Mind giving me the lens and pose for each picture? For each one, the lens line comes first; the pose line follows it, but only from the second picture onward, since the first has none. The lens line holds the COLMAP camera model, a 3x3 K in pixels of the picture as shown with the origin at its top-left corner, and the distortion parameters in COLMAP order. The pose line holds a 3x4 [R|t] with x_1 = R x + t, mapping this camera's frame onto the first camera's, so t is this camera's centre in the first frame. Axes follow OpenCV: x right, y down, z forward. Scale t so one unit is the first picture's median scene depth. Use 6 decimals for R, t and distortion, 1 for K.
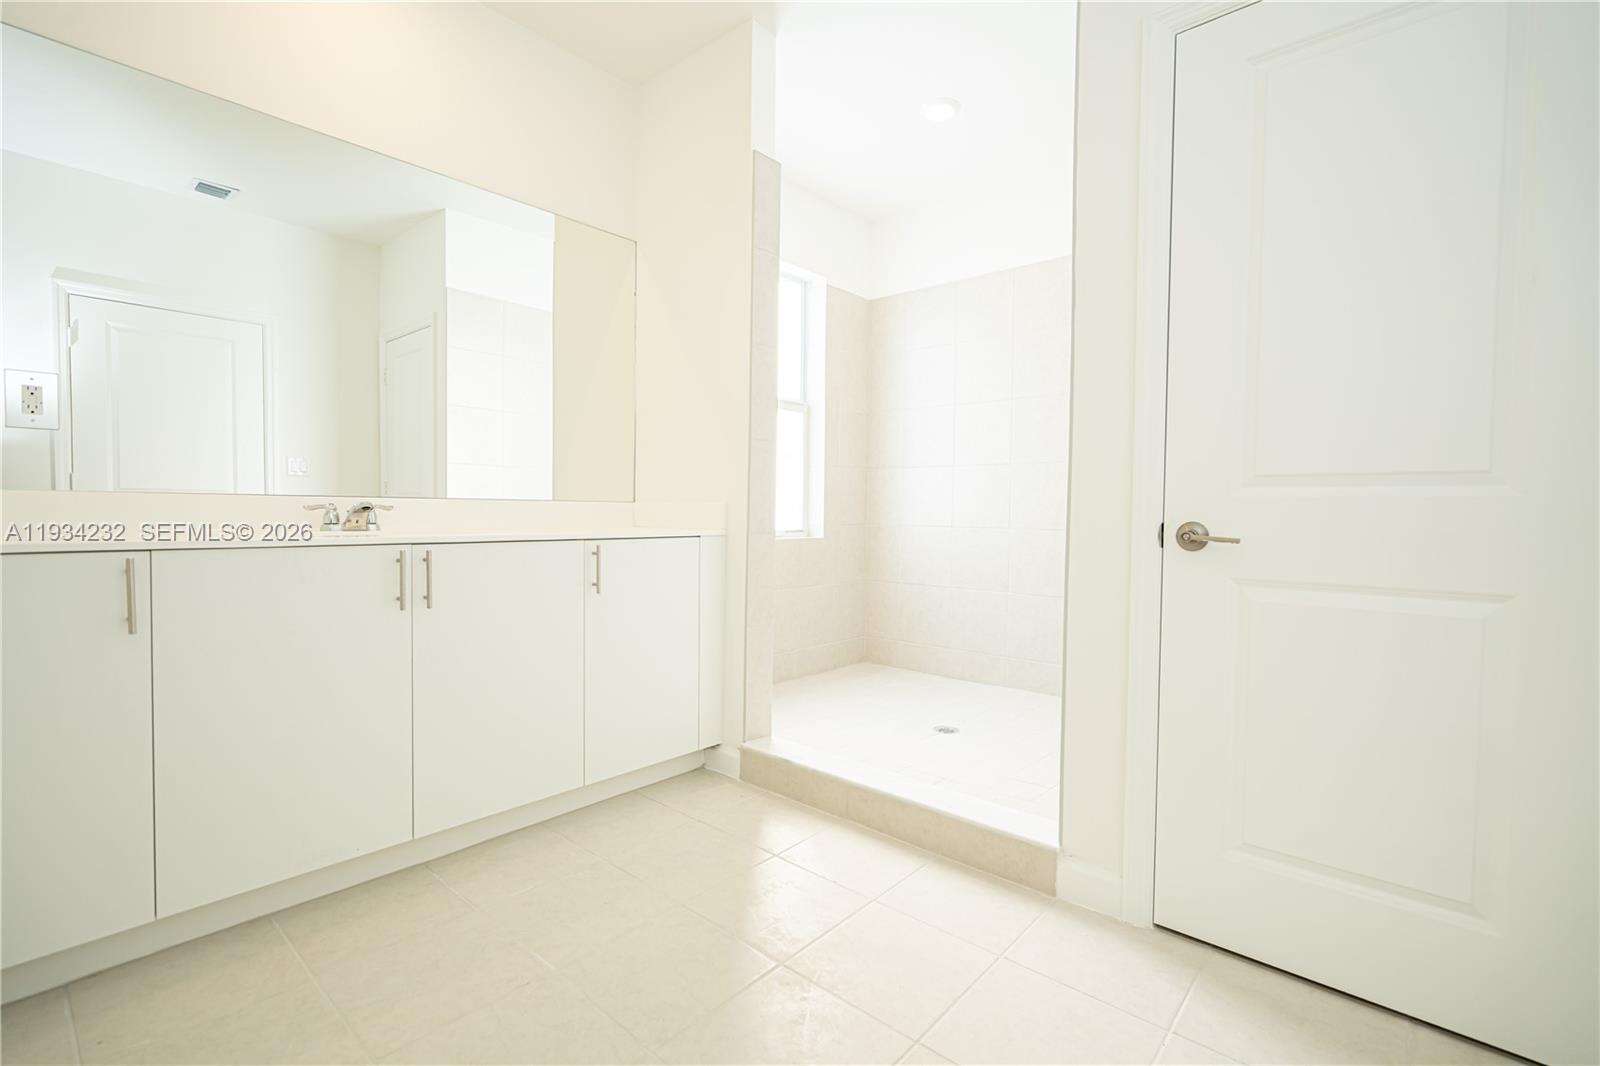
lens RADIAL K [[718.5, 0, 801.4], [0, 718.5, 531.4], [0, 0, 1]] dist [-0.000833, 0.000725]
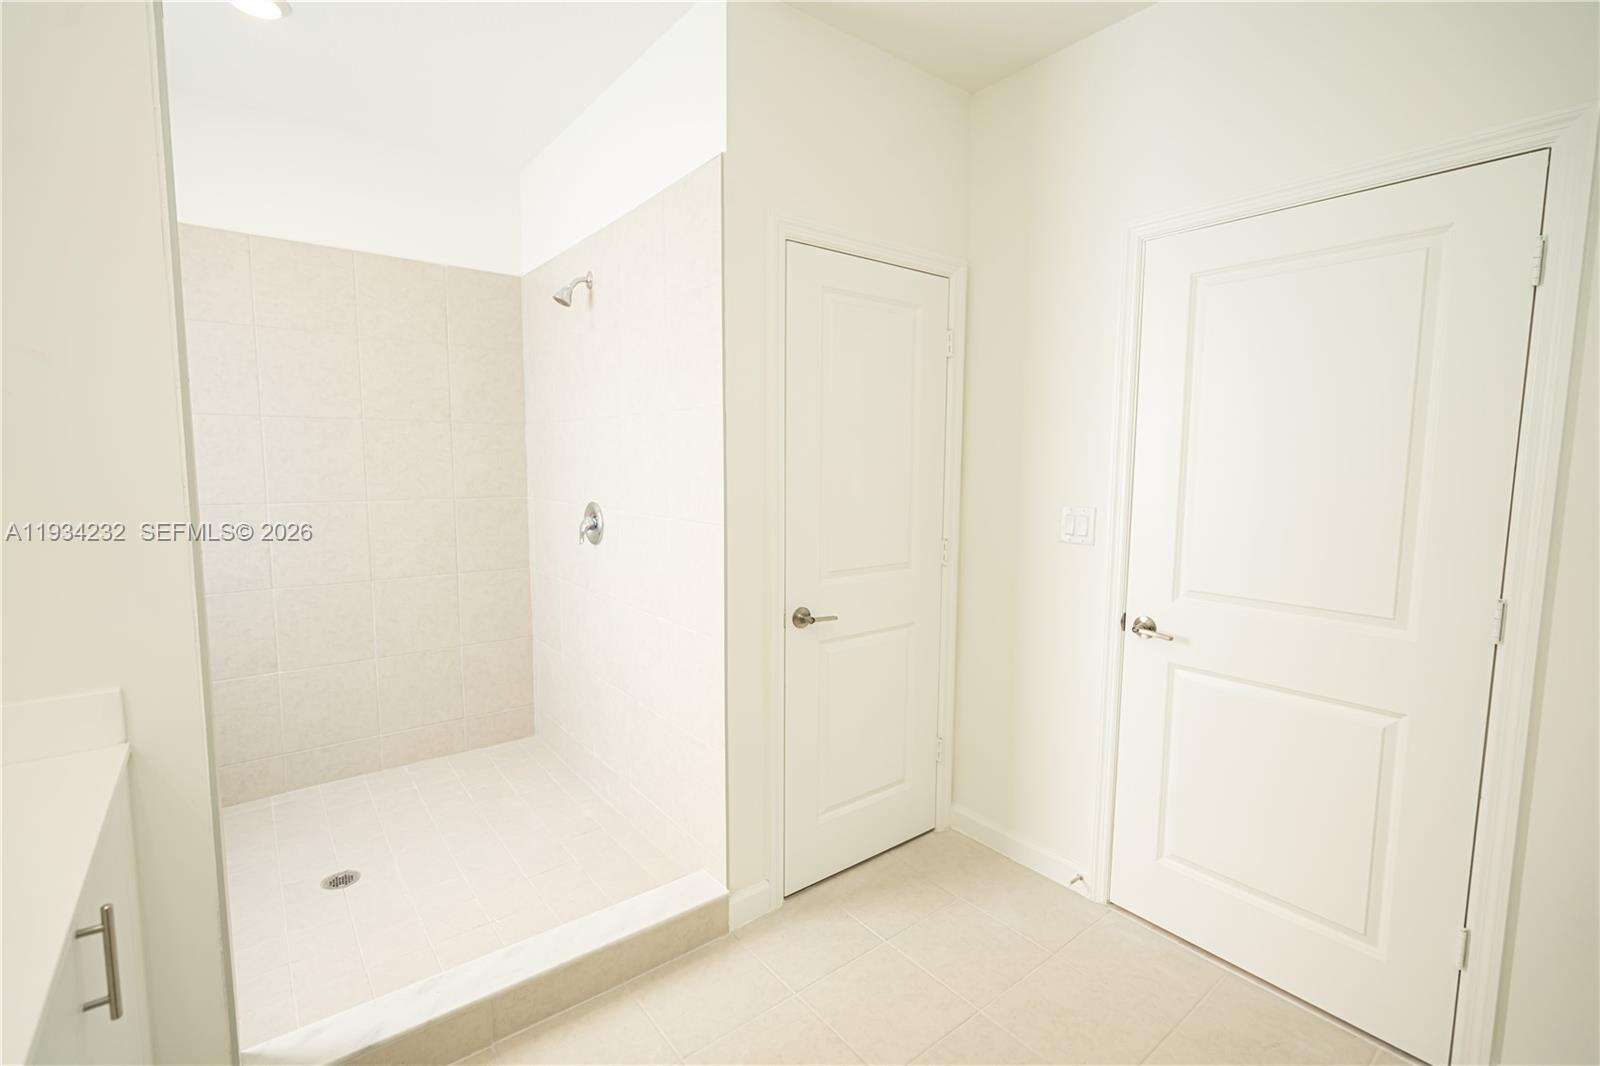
lens RADIAL K [[718.5, 0, 801.4], [0, 718.5, 531.4], [0, 0, 1]] dist [-0.000833, 0.000725]
pose [[0.177001, -0.107906, 0.978278, -0.620934], [0.022778, 0.994155, 0.105536, -0.236437], [-0.983947, 0.003604, 0.178424, 0.579619]]
